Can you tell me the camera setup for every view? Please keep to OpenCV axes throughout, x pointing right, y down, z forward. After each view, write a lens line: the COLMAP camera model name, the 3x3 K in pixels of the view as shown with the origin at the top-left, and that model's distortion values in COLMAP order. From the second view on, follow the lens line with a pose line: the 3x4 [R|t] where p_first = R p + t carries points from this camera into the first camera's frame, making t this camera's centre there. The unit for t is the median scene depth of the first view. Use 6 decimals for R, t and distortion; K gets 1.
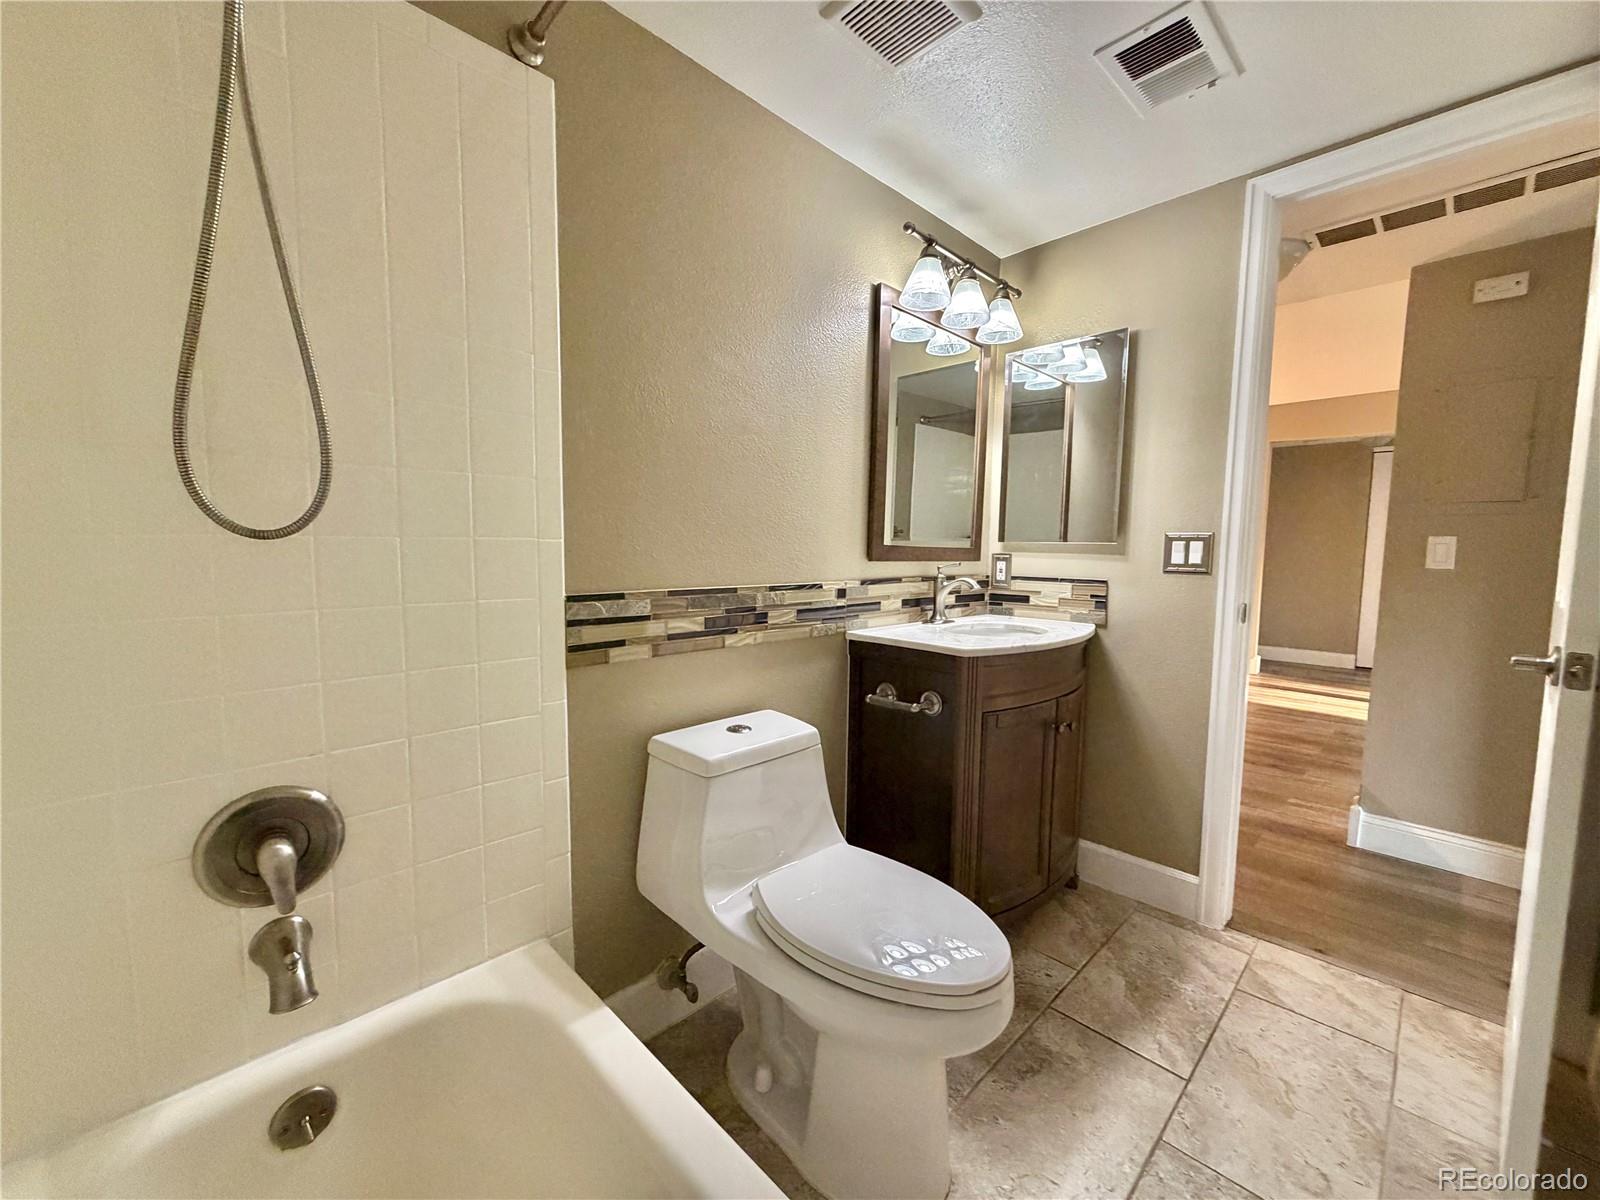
lens RADIAL K [[639.4, 0, 796.2], [0, 639.4, 600.2], [0, 0, 1]] dist [0.001654, -0.000089]
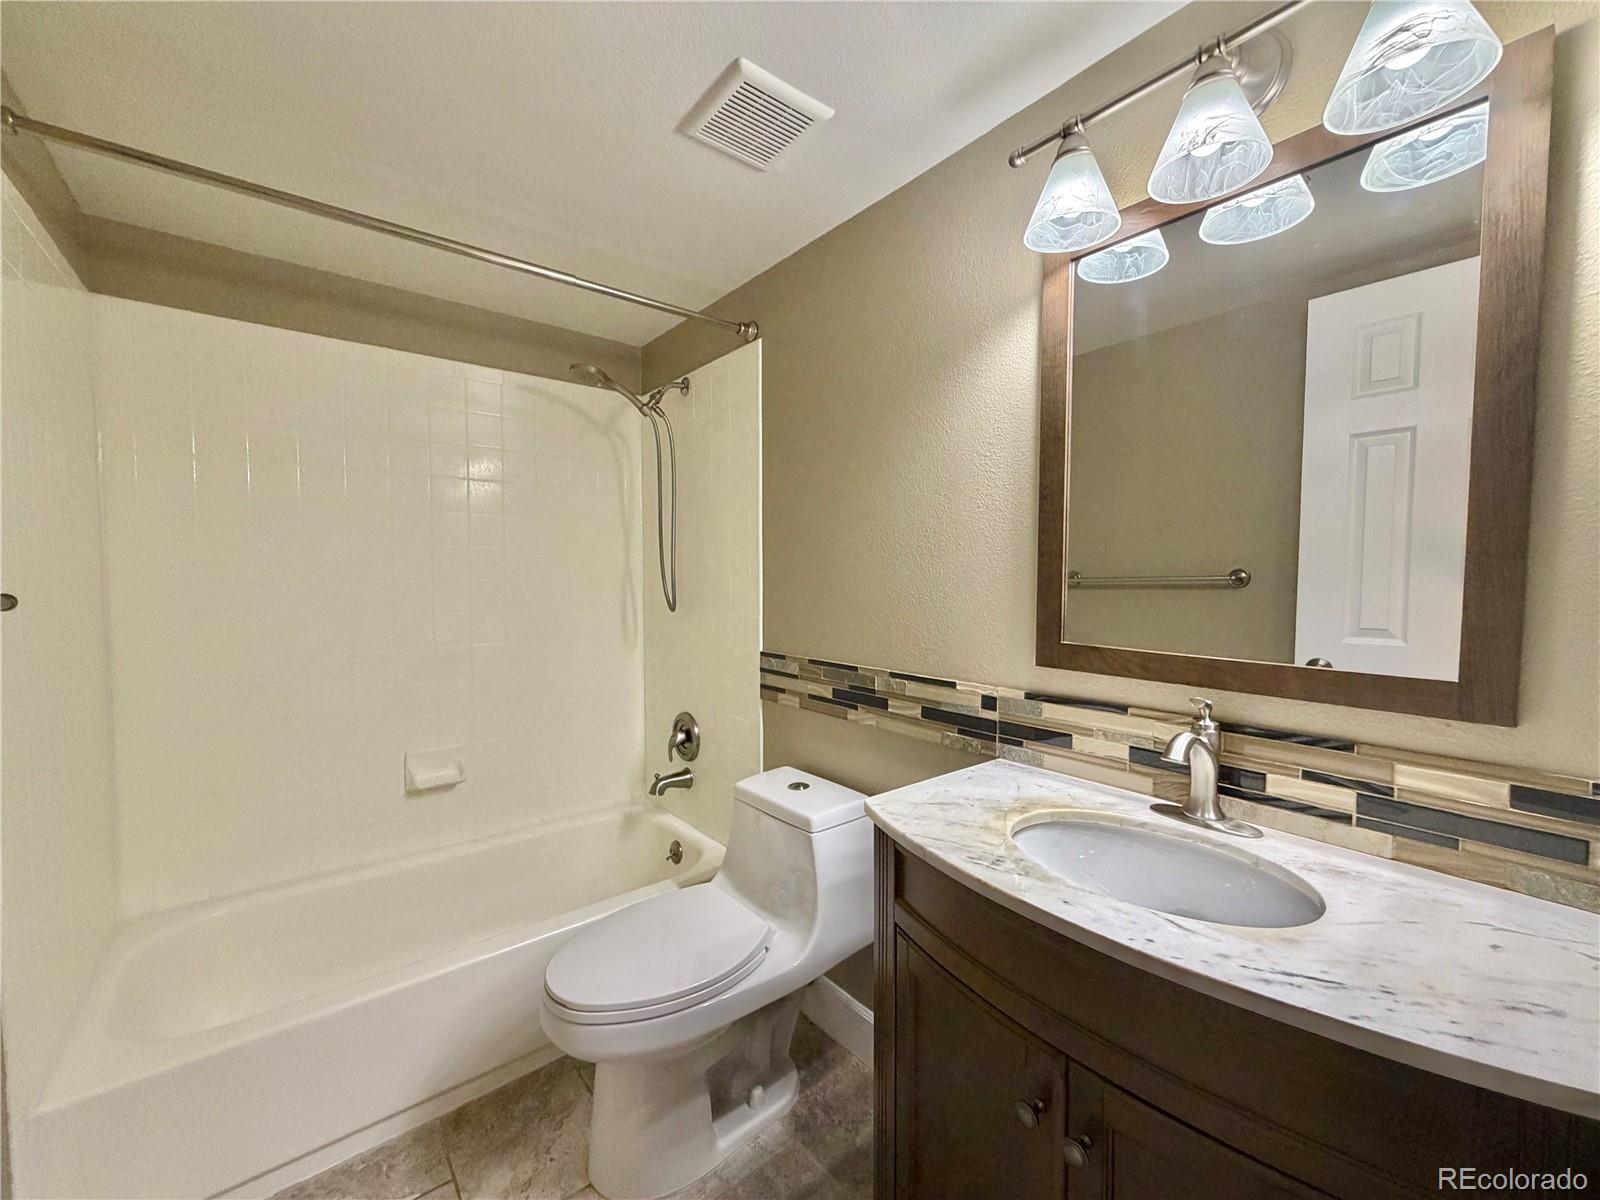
lens RADIAL K [[639.4, 0, 796.2], [0, 639.4, 600.2], [0, 0, 1]] dist [0.001654, -0.000089]
pose [[-0.099582, 0.021457, -0.994798, 0.958588], [-0.090826, 0.995398, 0.030561, -0.151406], [0.990875, 0.093397, -0.097175, 0.992031]]
